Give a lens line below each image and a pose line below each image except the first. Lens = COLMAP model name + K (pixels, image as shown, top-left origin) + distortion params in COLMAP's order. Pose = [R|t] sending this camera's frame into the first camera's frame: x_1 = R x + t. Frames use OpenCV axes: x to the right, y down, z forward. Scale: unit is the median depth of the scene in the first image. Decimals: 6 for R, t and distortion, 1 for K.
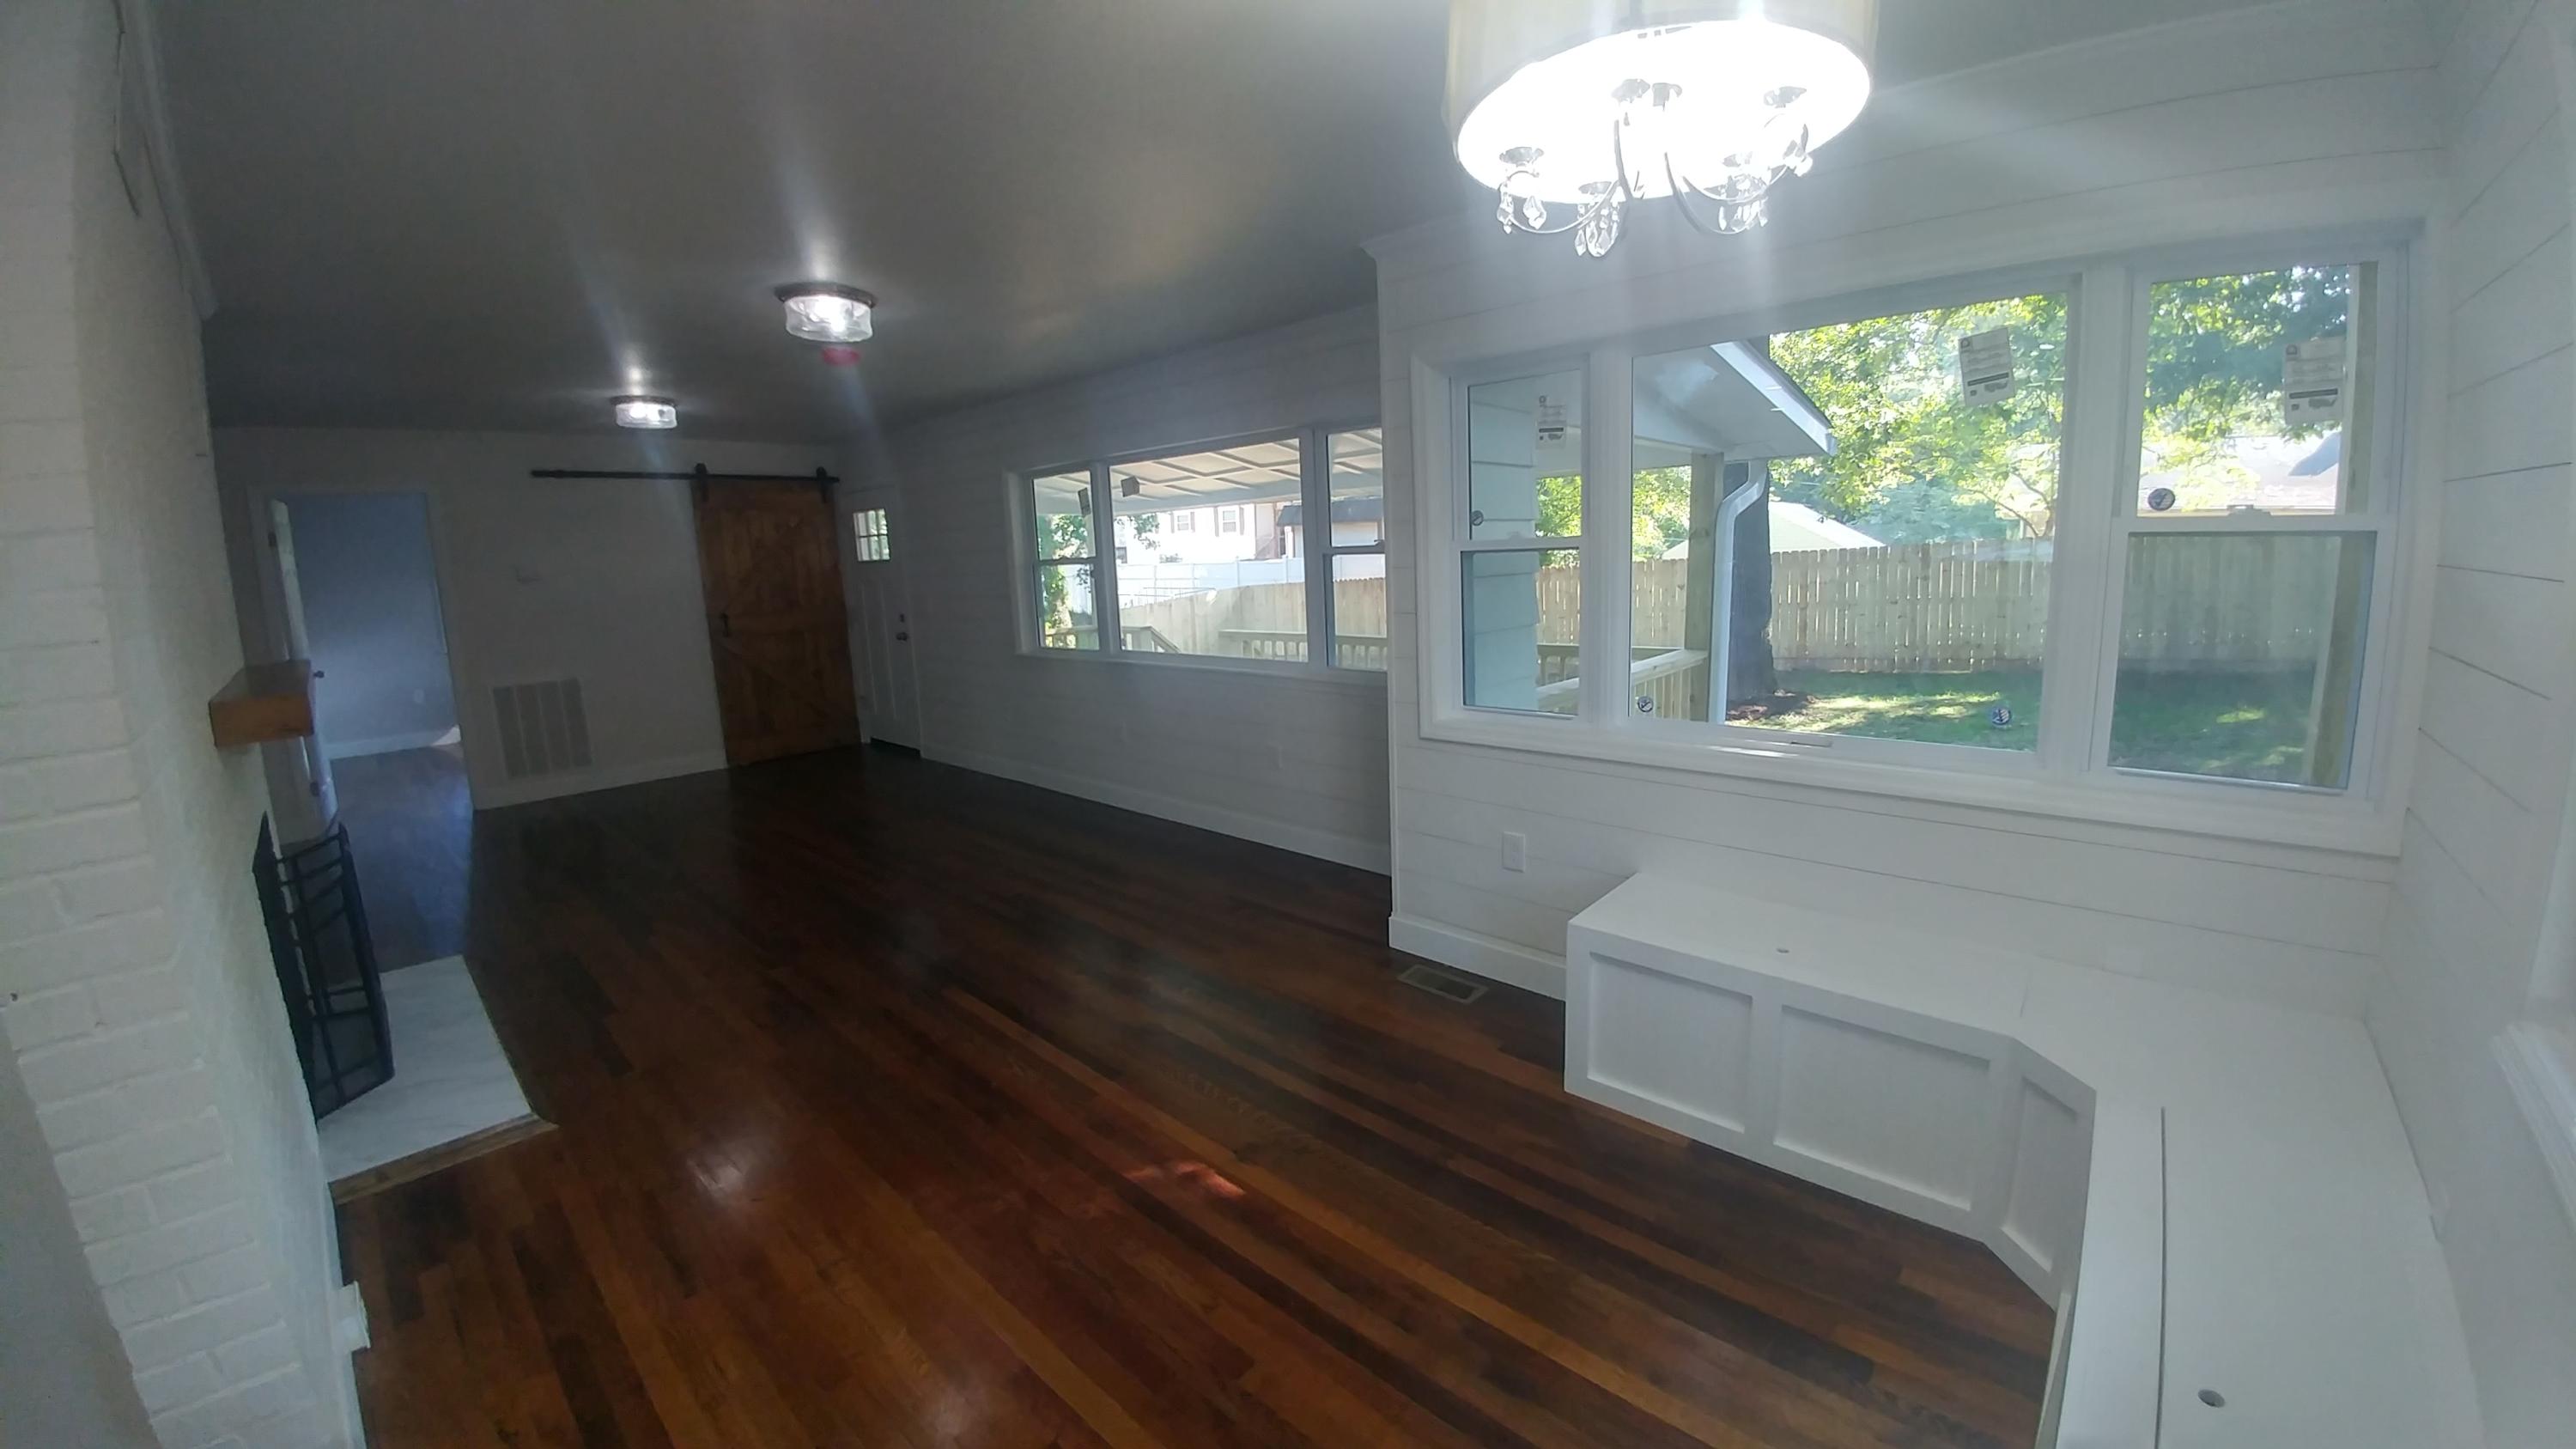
lens RADIAL K [[943.1, 0, 1279.3], [0, 943.1, 710.2], [0, 0, 1]] dist [-0.025221, -0.011016]
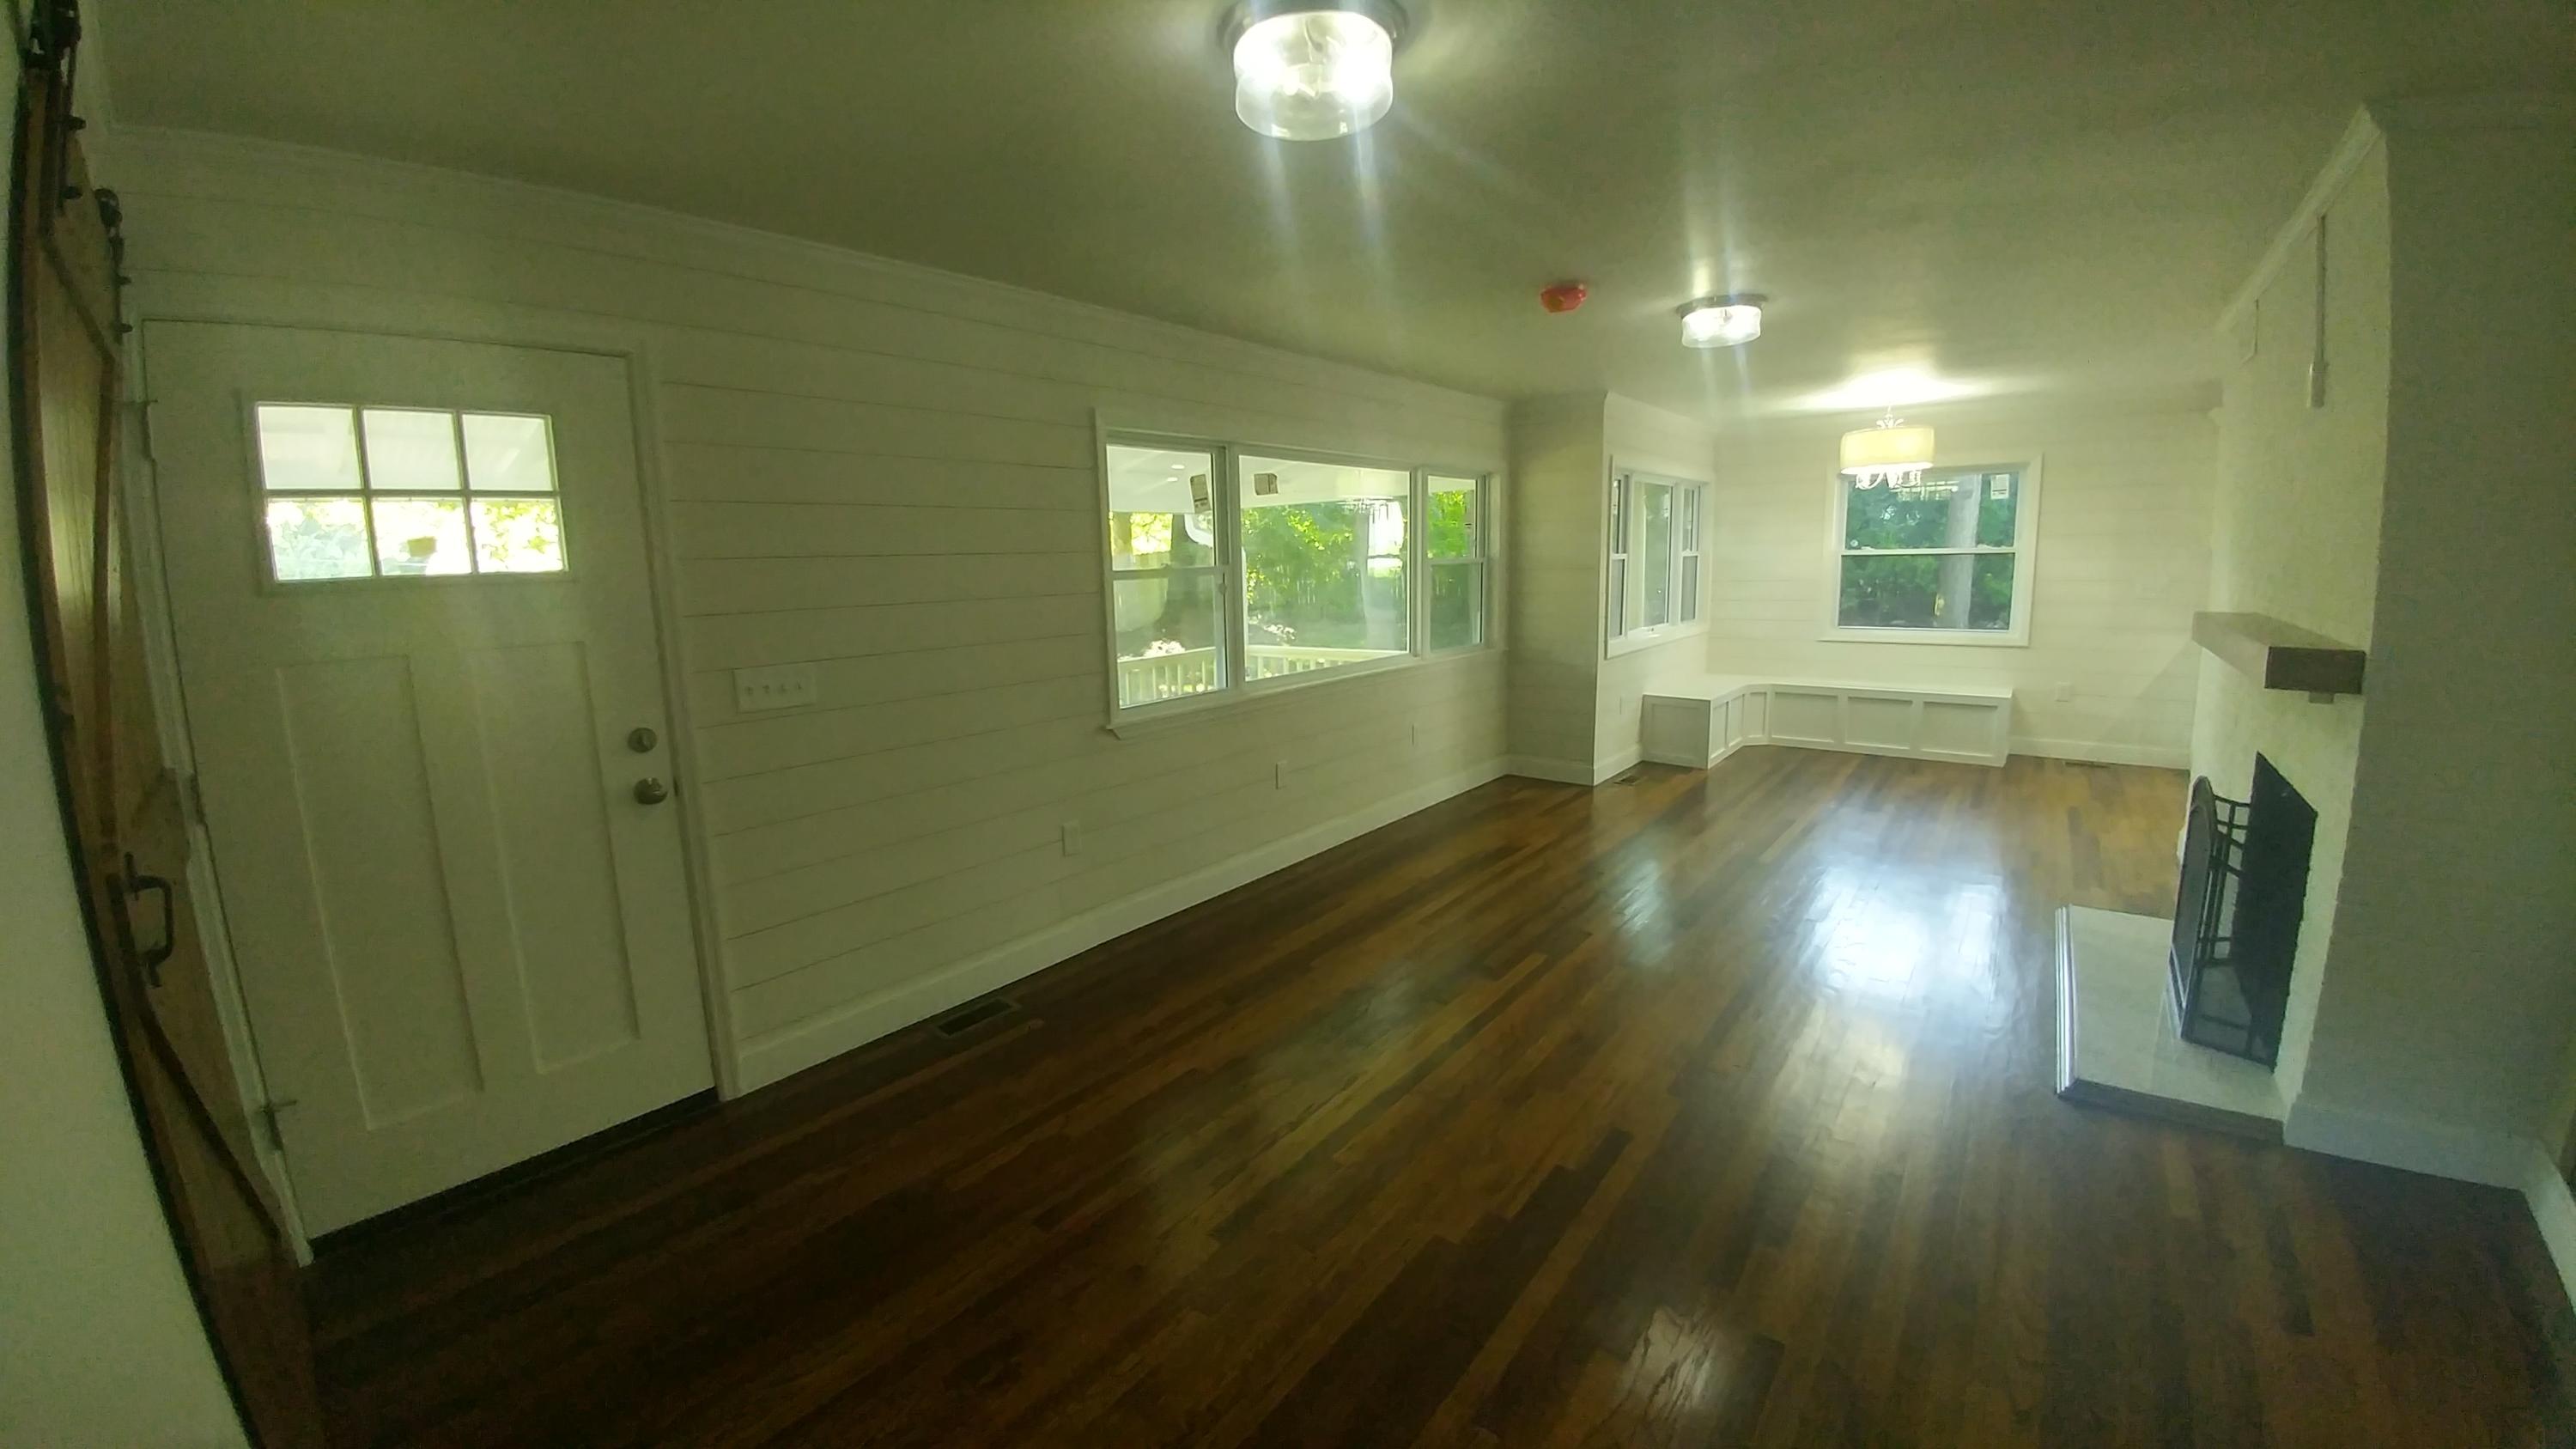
lens RADIAL K [[943.1, 0, 1279.3], [0, 943.1, 710.2], [0, 0, 1]] dist [-0.025221, -0.011016]
pose [[-0.051353, -0.136243, 0.989344, -1.630228], [0.187515, 0.971716, 0.143549, -0.253528], [-0.980918, 0.192889, -0.024353, 1.668354]]
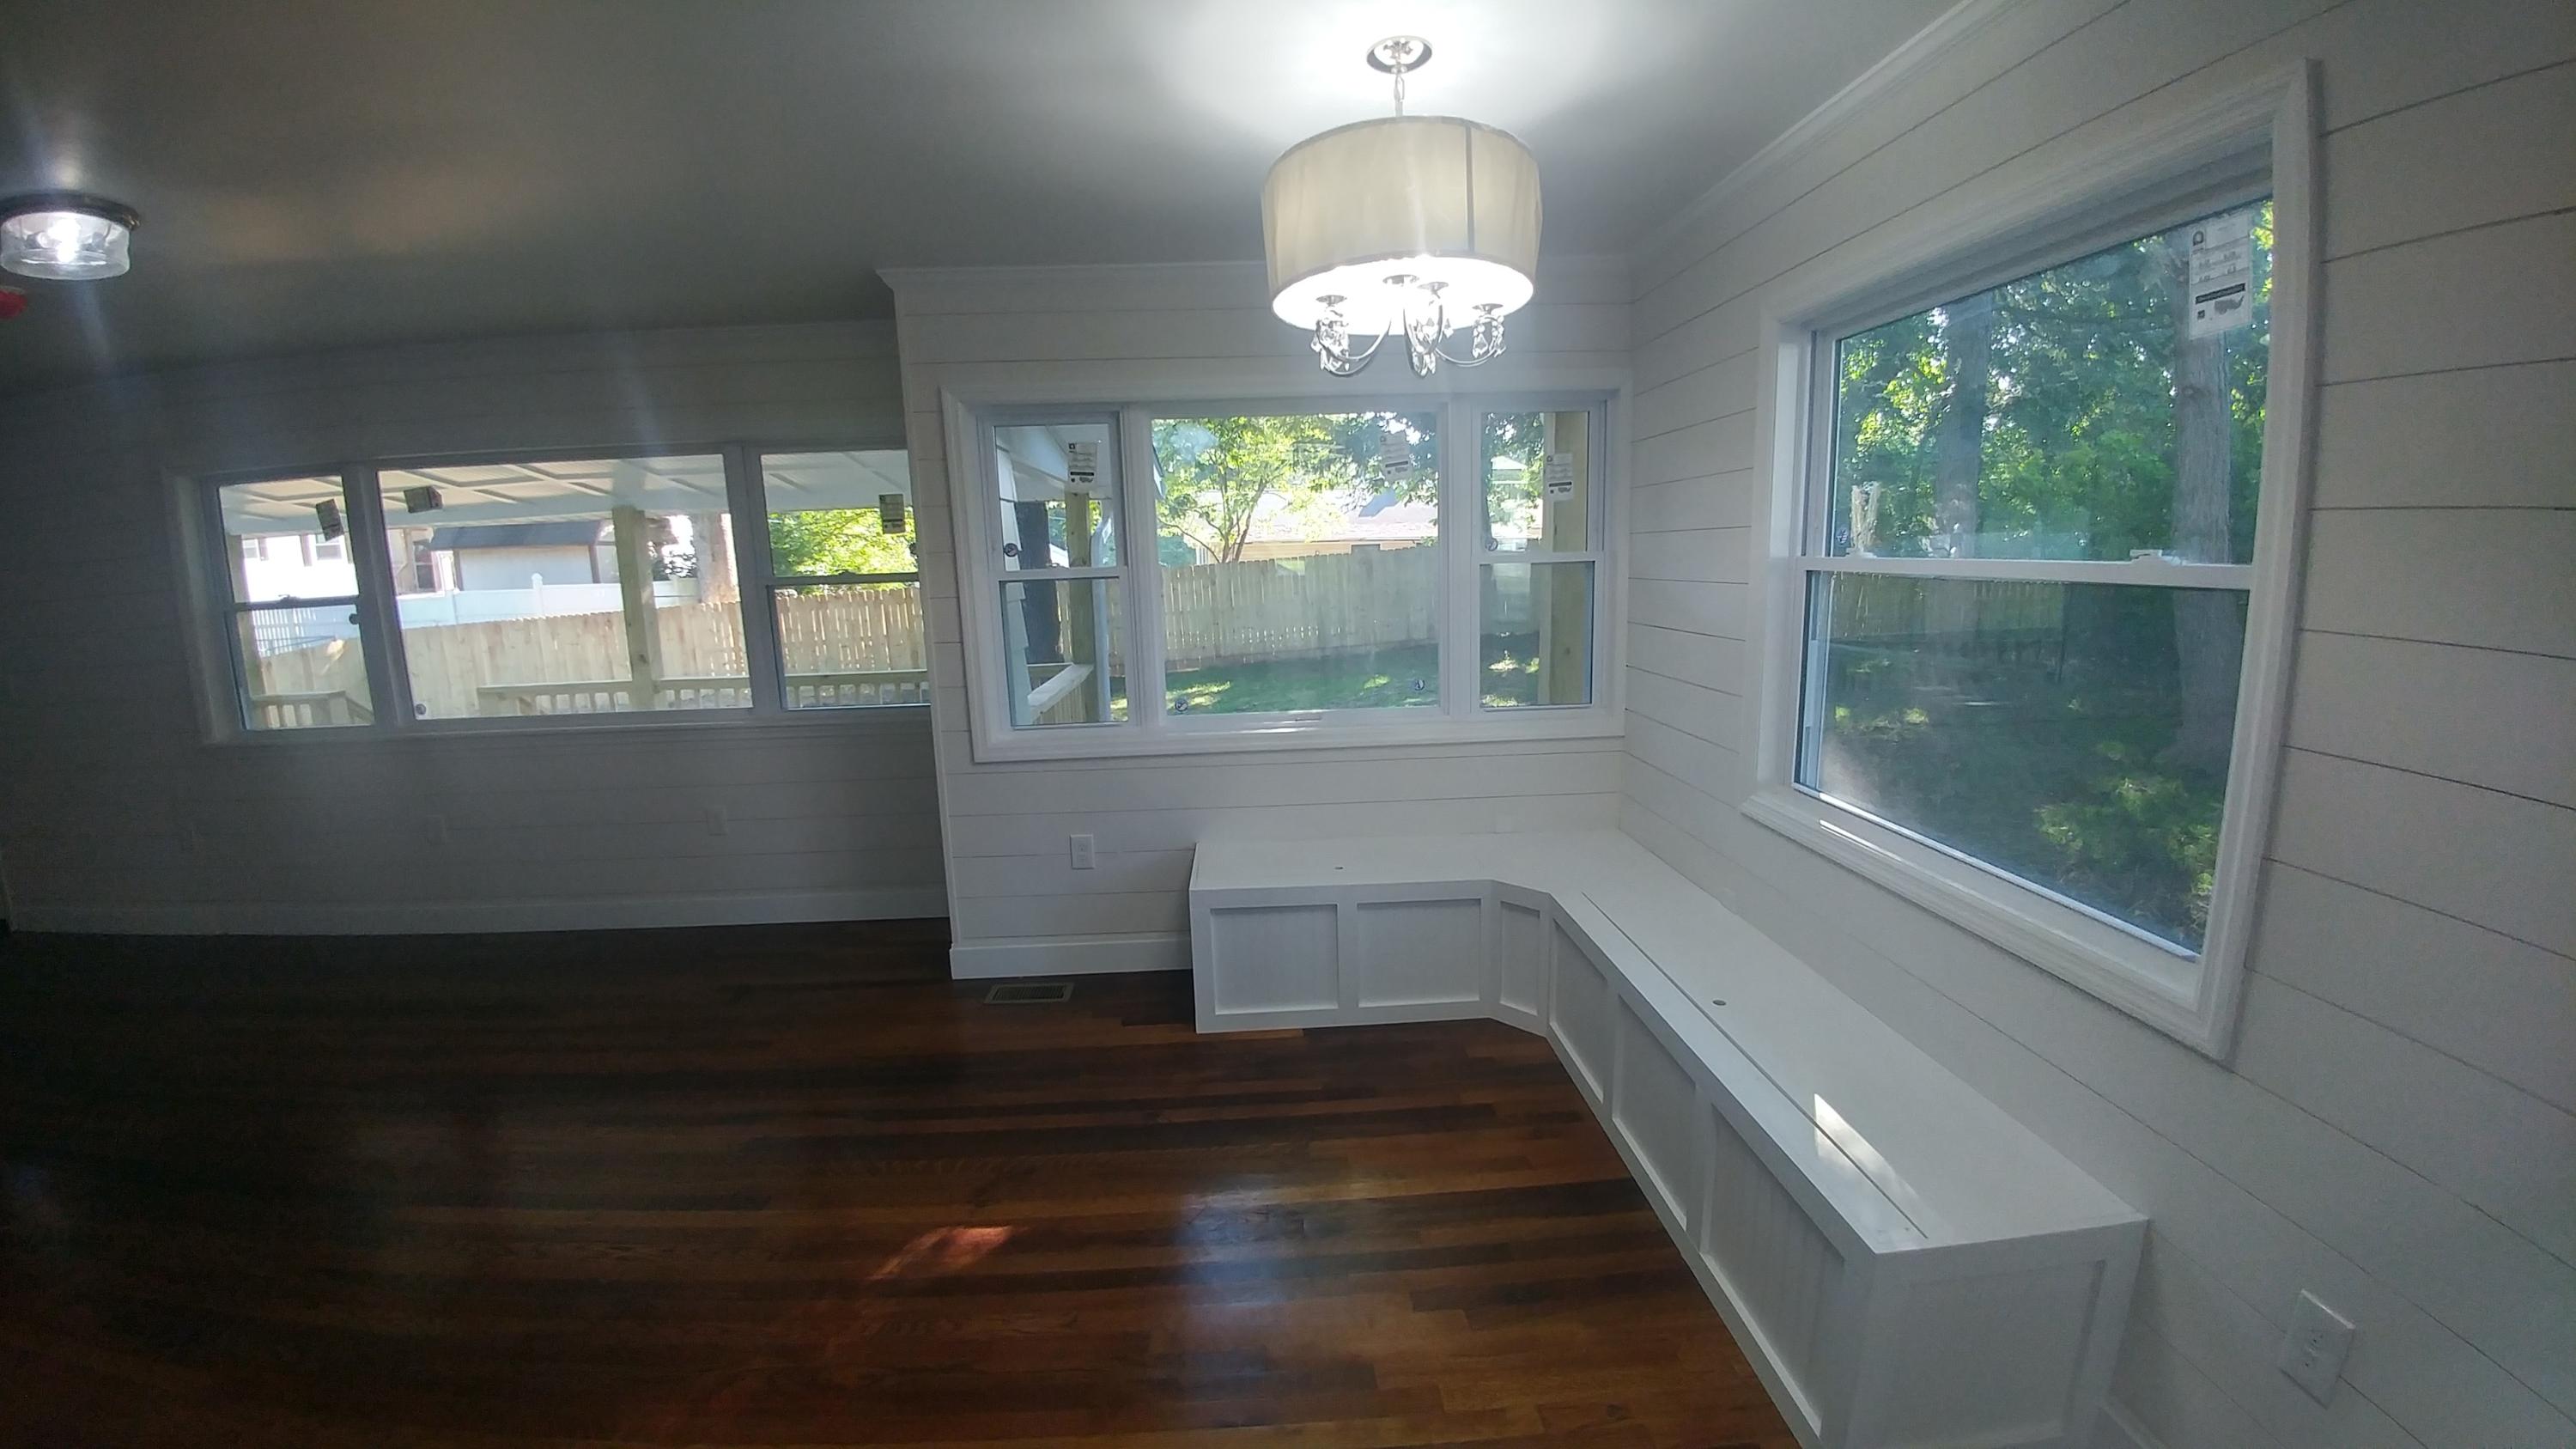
lens RADIAL K [[943.1, 0, 1279.3], [0, 943.1, 710.2], [0, 0, 1]] dist [-0.025221, -0.011016]
pose [[0.706245, -0.104388, 0.700229, -0.320458], [0.122451, 0.992174, 0.024408, -0.012232], [-0.697298, 0.068506, 0.713501, 0.038765]]
